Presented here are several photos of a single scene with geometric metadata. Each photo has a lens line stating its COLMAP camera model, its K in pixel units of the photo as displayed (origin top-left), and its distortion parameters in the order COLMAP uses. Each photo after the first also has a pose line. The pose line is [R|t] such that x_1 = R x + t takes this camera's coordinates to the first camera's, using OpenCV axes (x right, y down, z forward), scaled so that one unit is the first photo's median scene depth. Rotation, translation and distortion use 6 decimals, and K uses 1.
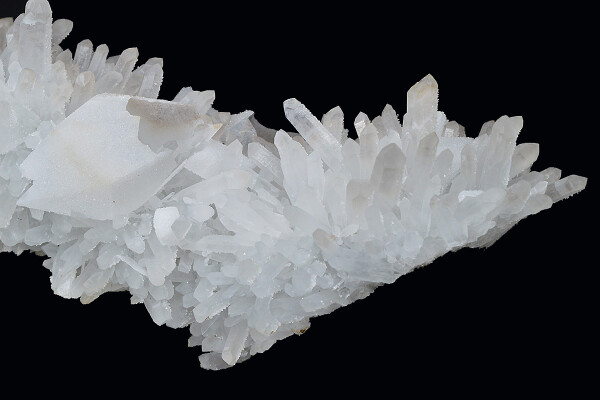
lens RADIAL K [[1672.2, 0, 300.4], [0, 1672.2, 201.2], [0, 0, 1]] dist [-0.057313, 0.000000]
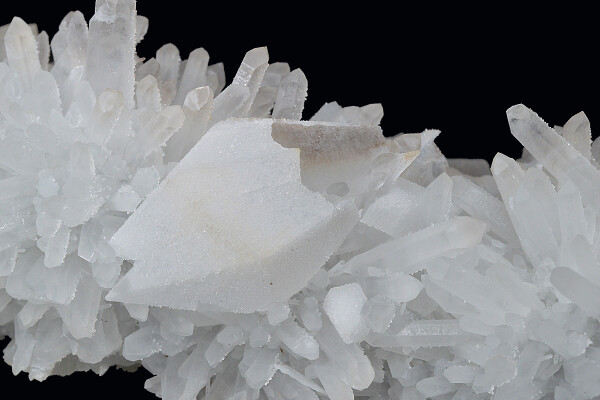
lens RADIAL K [[1672.2, 0, 300.8], [0, 1672.2, 198.4], [0, 0, 1]] dist [-0.057313, 0.000000]
pose [[0.991354, -0.080907, 0.103300, -0.160439], [0.083192, 0.996371, -0.017999, -0.019526], [-0.101469, 0.026437, 0.994487, 0.349095]]
